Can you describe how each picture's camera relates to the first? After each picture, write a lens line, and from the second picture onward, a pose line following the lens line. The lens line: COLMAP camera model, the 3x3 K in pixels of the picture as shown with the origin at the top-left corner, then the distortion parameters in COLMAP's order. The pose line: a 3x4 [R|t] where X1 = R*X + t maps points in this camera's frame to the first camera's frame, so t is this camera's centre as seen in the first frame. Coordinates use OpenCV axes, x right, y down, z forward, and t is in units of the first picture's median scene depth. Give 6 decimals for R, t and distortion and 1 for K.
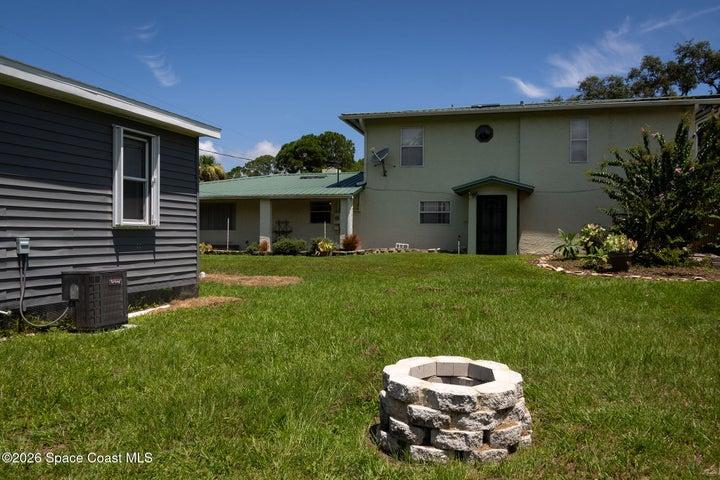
lens RADIAL K [[523.7, 0, 360.0], [0, 523.7, 240.0], [0, 0, 1]] dist [0.017871, 0.000674]
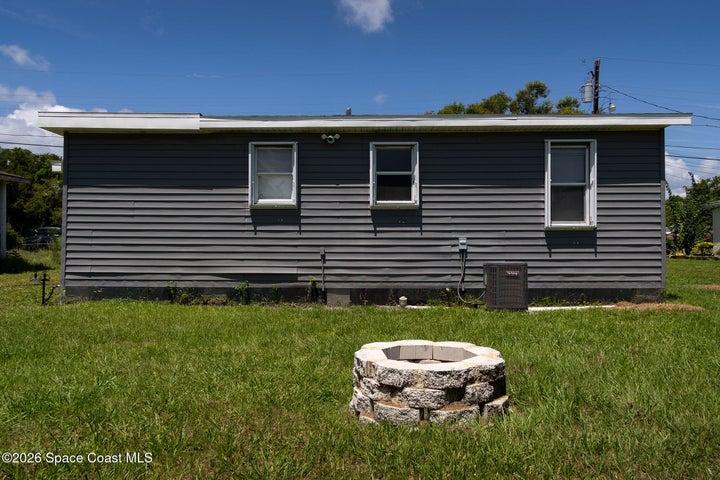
lens RADIAL K [[523.7, 0, 360.0], [0, 523.7, 240.0], [0, 0, 1]] dist [0.017871, 0.000674]
pose [[0.317231, -0.018451, -0.948169, 0.447799], [-0.007534, 0.999730, -0.021975, 0.026222], [0.948318, 0.014115, 0.317006, 0.236023]]
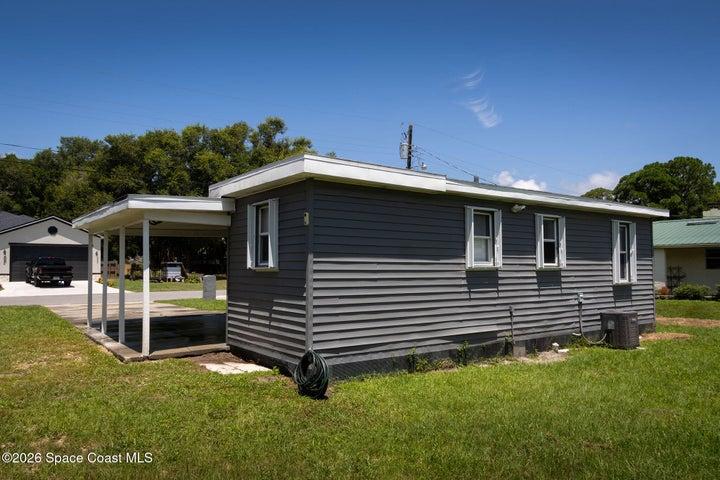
lens RADIAL K [[551.3, 0, 363.5], [0, 551.3, 260.5], [0, 0, 1]] dist [0.001293, 0.000478]
pose [[0.849223, -0.019984, -0.527656, -0.212449], [0.006209, 0.999592, -0.027864, -0.050699], [0.527997, 0.020386, 0.849001, -0.742679]]
